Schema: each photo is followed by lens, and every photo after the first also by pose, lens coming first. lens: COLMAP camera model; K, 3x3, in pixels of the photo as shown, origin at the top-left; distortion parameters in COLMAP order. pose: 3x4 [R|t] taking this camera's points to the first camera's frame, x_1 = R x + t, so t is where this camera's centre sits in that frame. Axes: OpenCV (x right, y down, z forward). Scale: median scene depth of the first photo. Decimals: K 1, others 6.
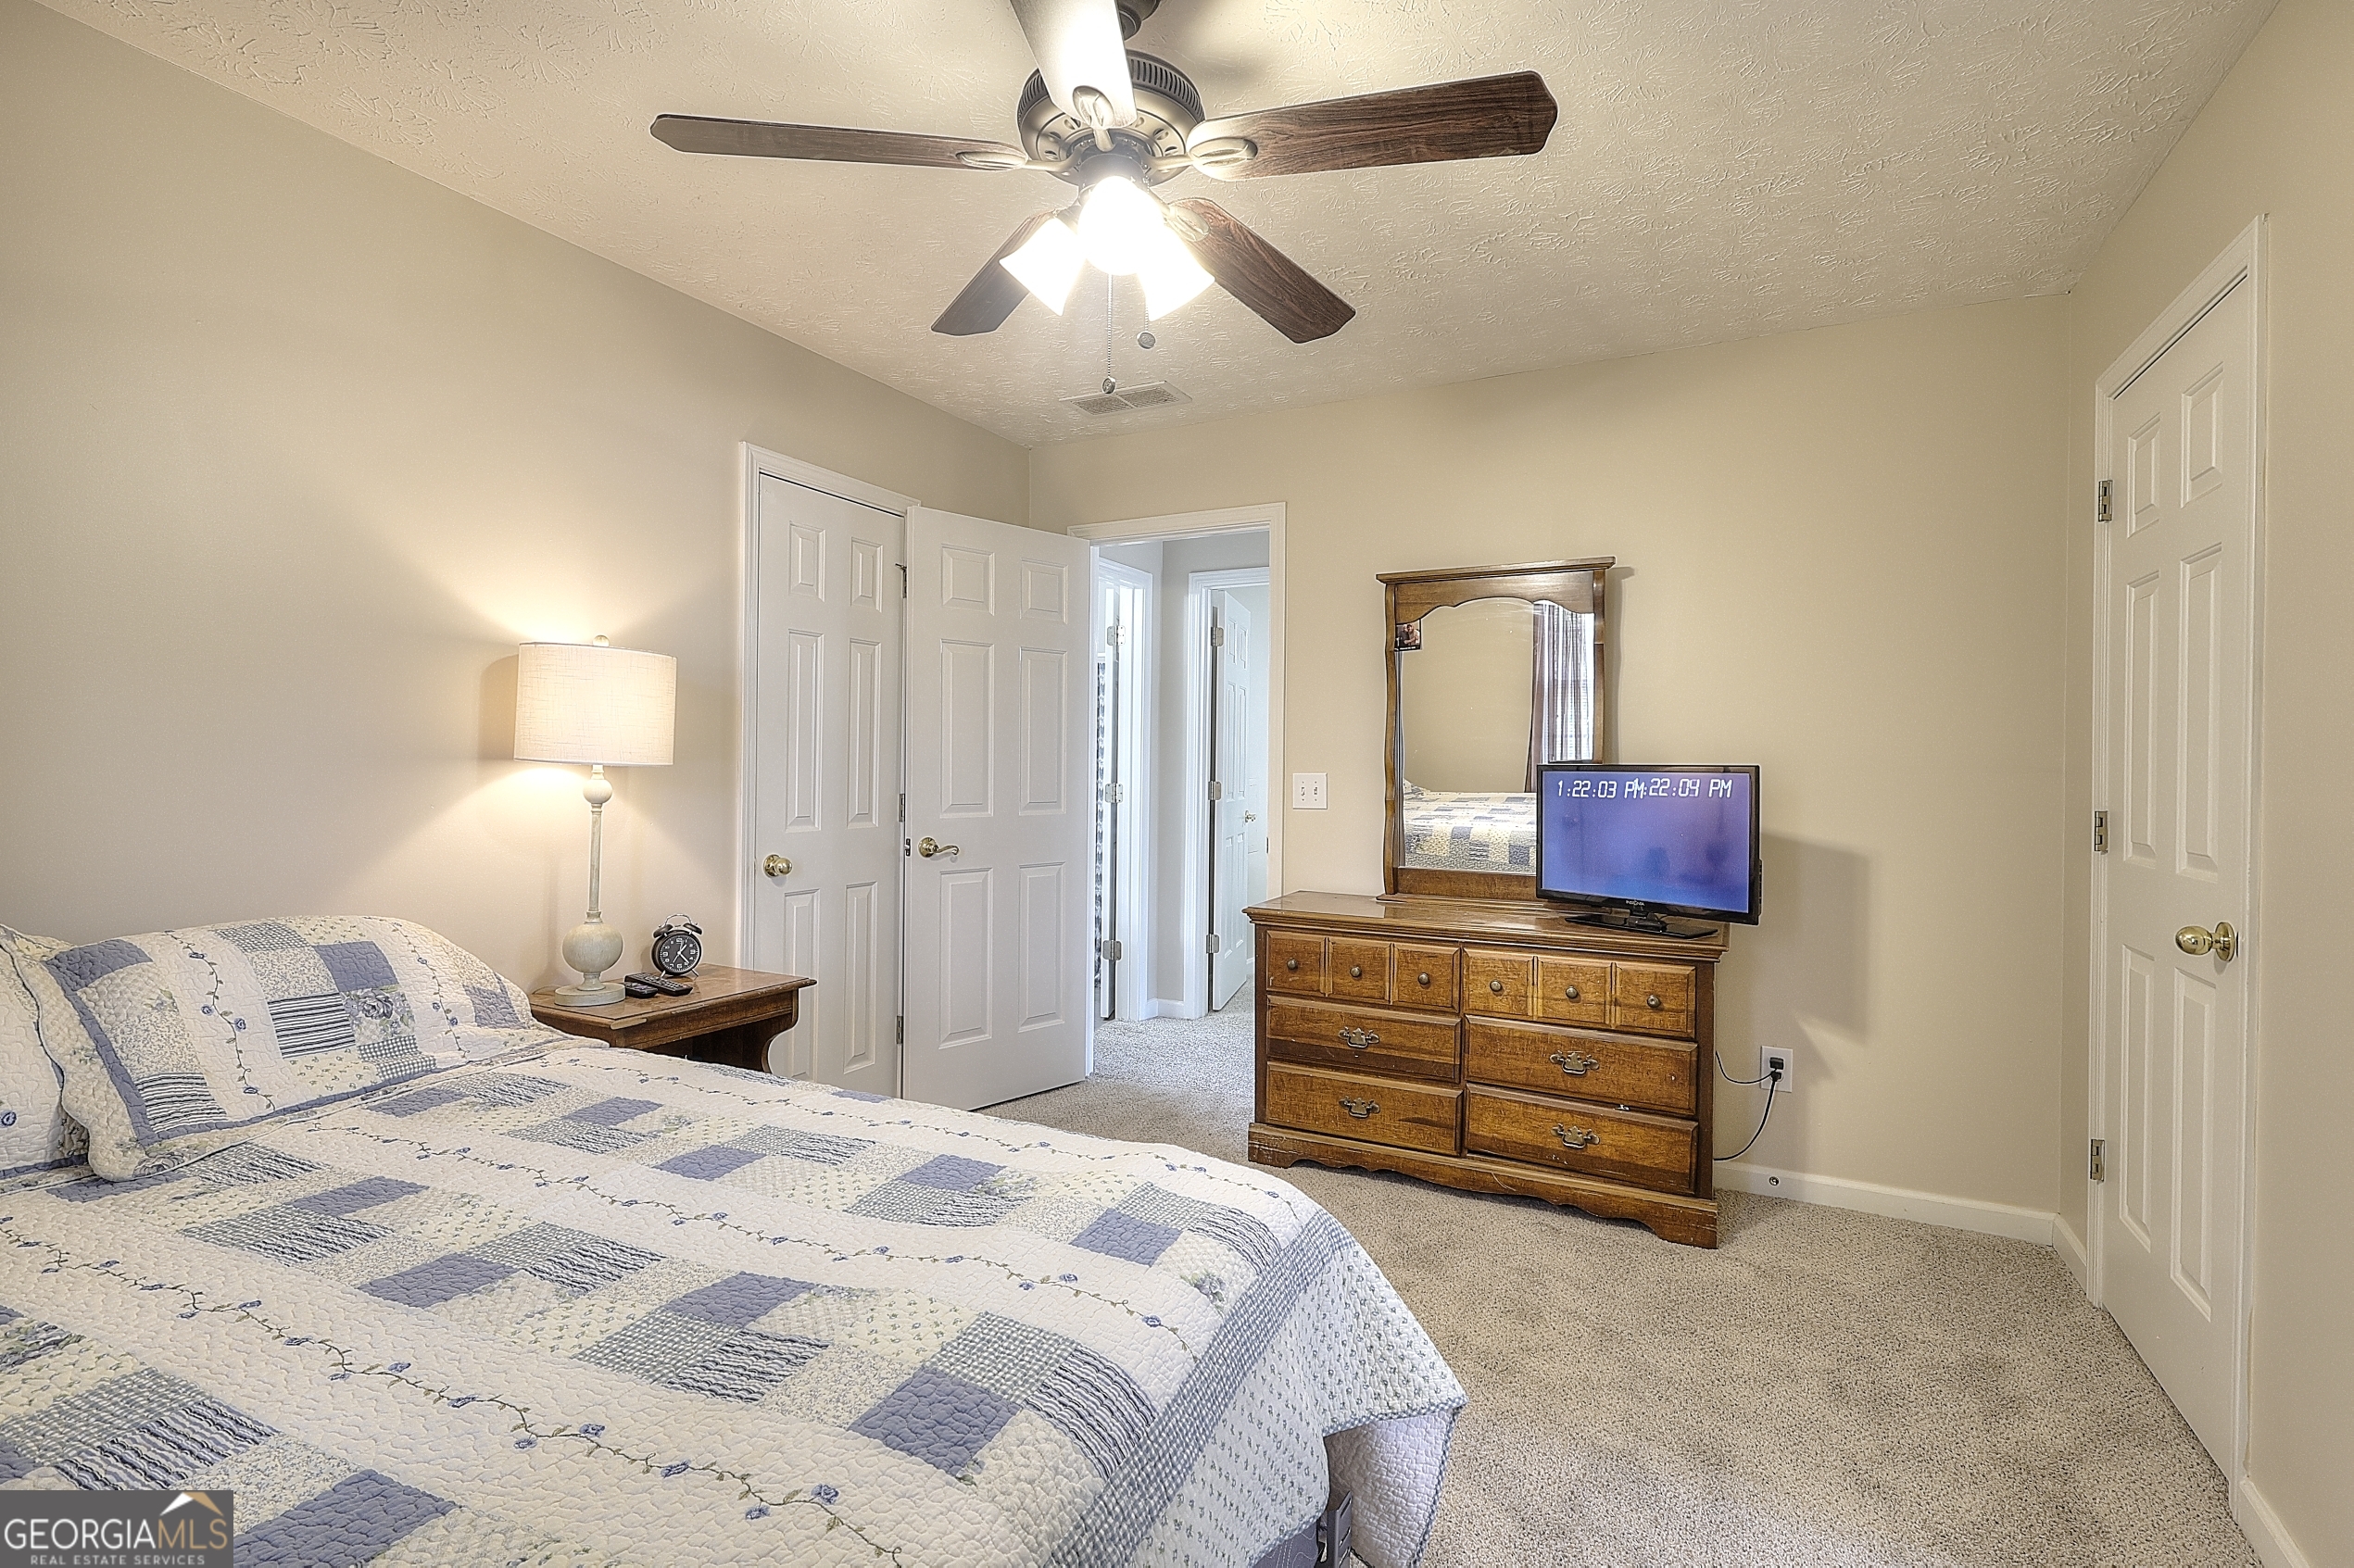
lens RADIAL K [[1091.2, 0, 1176.6], [0, 1091.2, 765.8], [0, 0, 1]] dist [-0.001786, 0.000963]
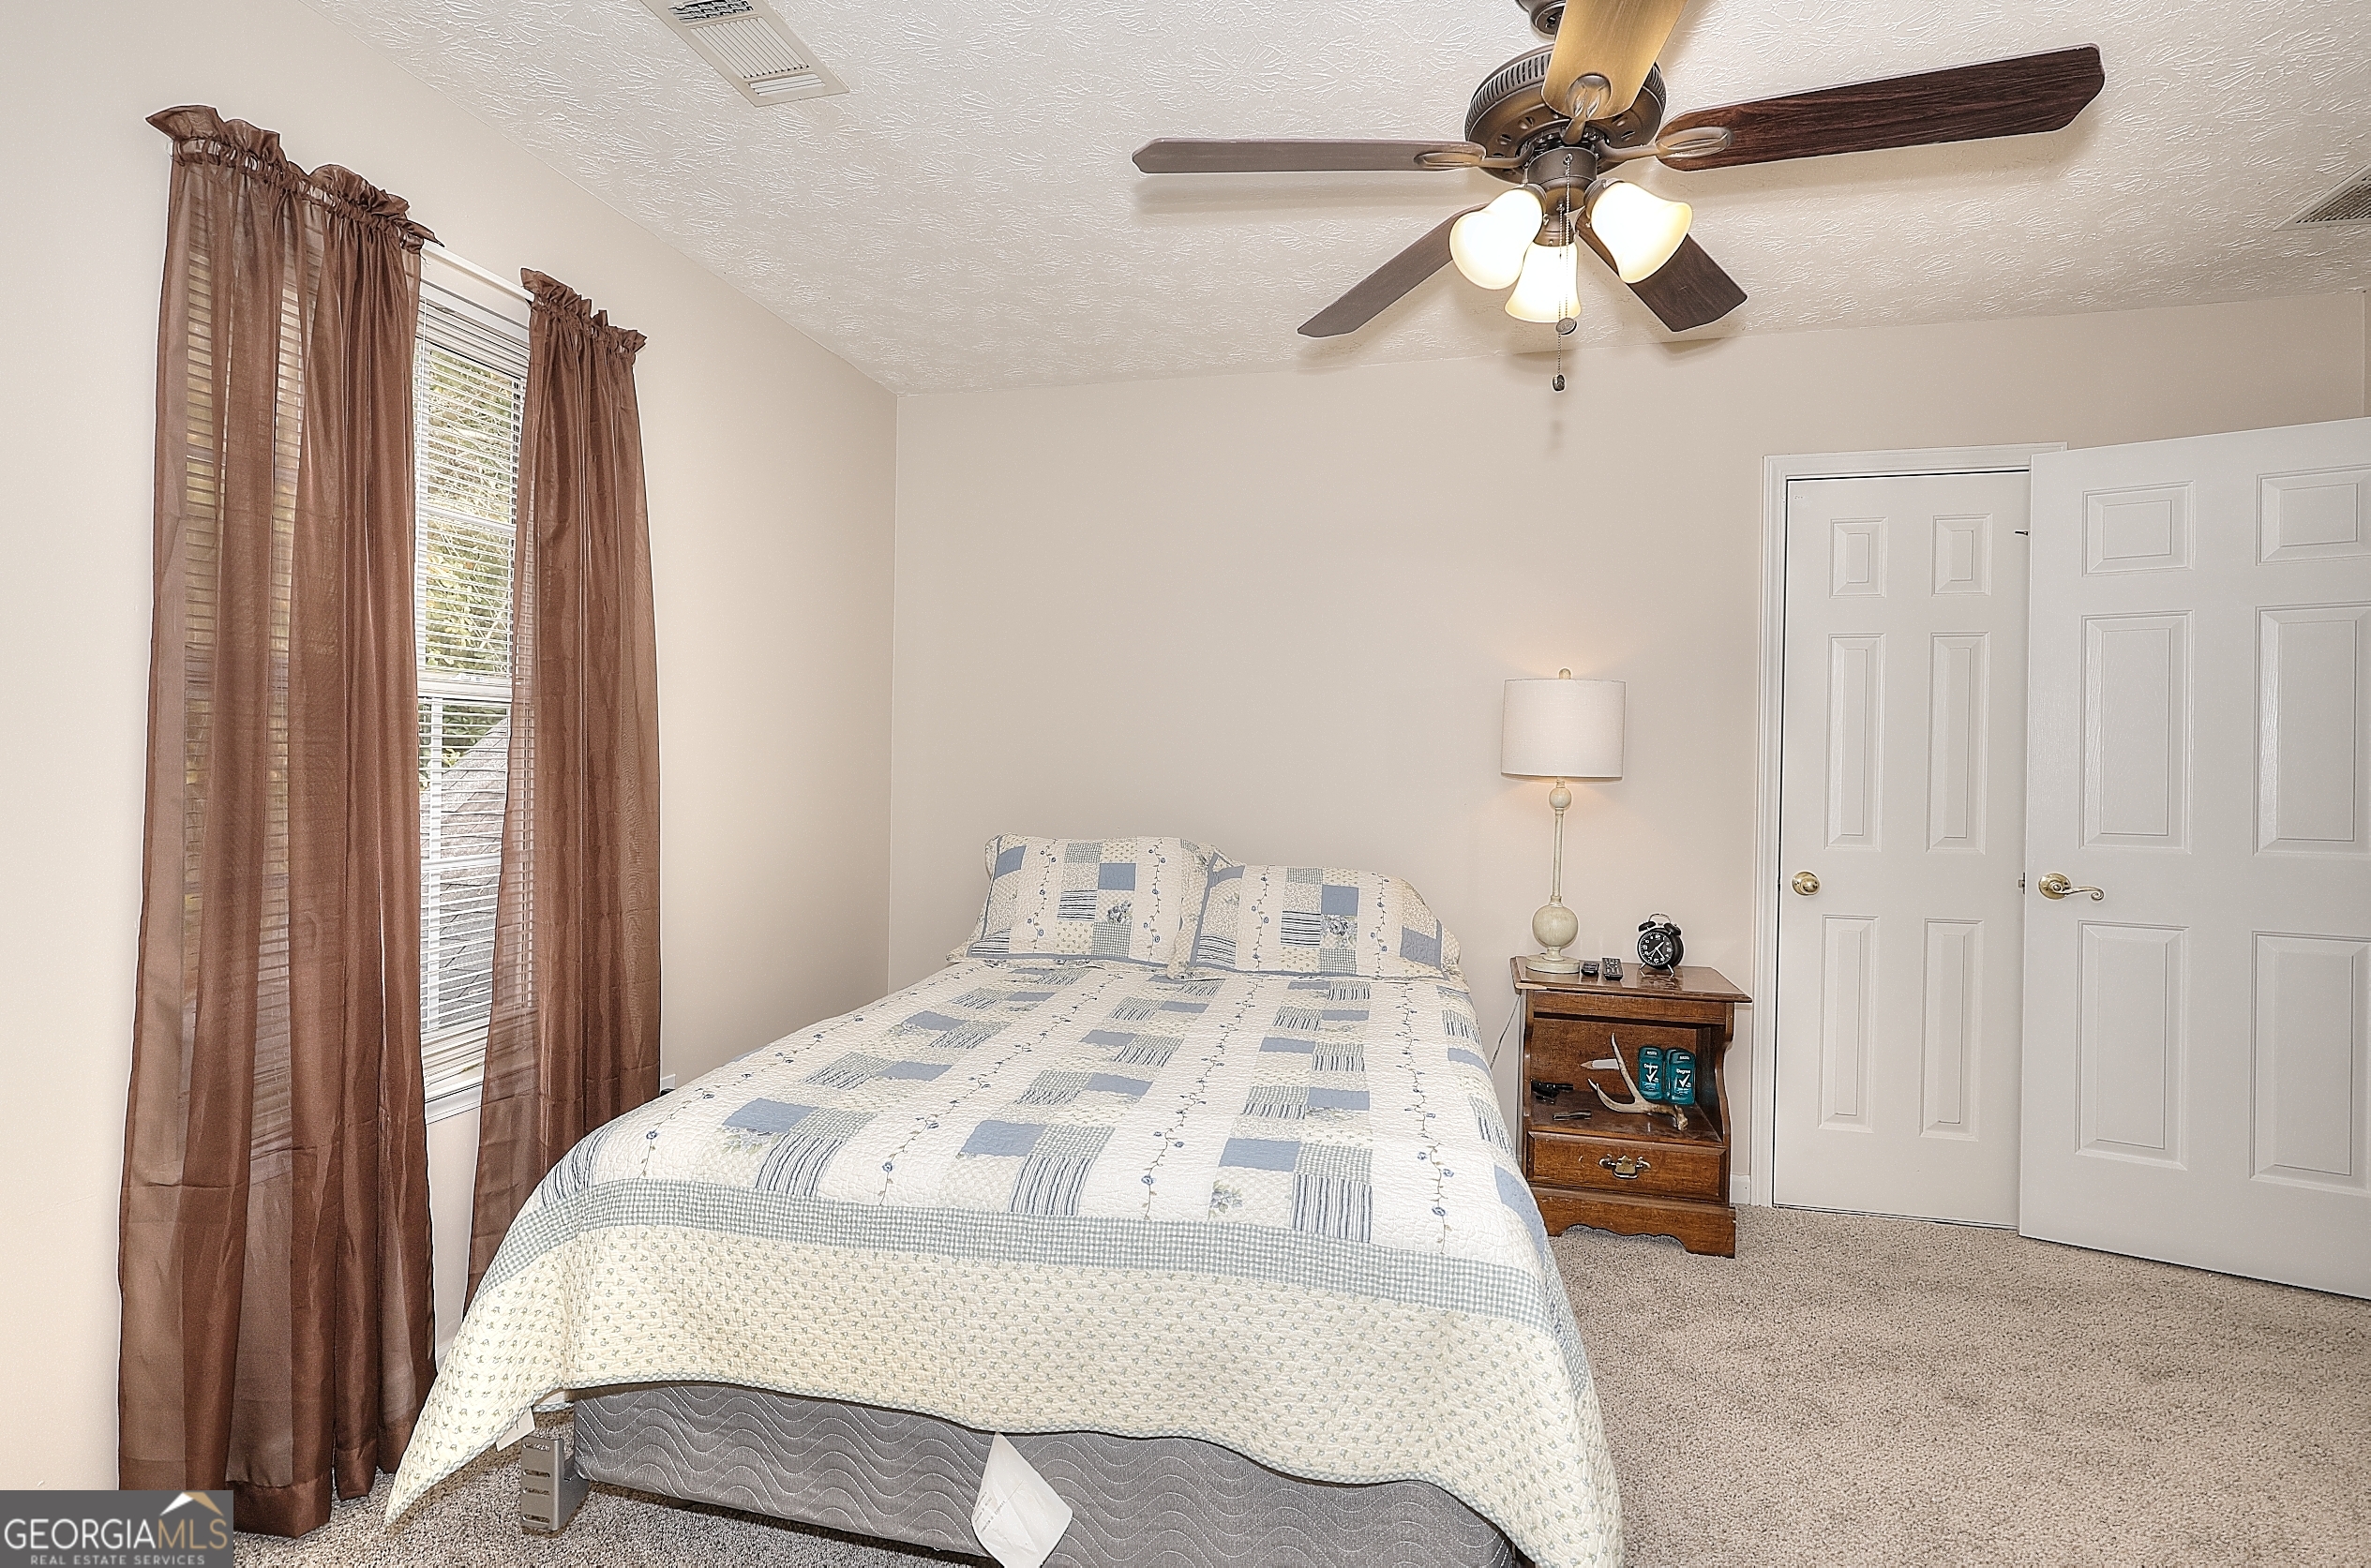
lens RADIAL K [[1099.1, 0, 1185.1], [0, 1099.1, 765.6], [0, 0, 1]] dist [-0.001786, 0.000963]
pose [[0.230561, -0.006593, -0.973036, 0.787478], [-0.010403, 0.999903, -0.009240, 0.005367], [0.973002, 0.012253, 0.230470, 0.433669]]
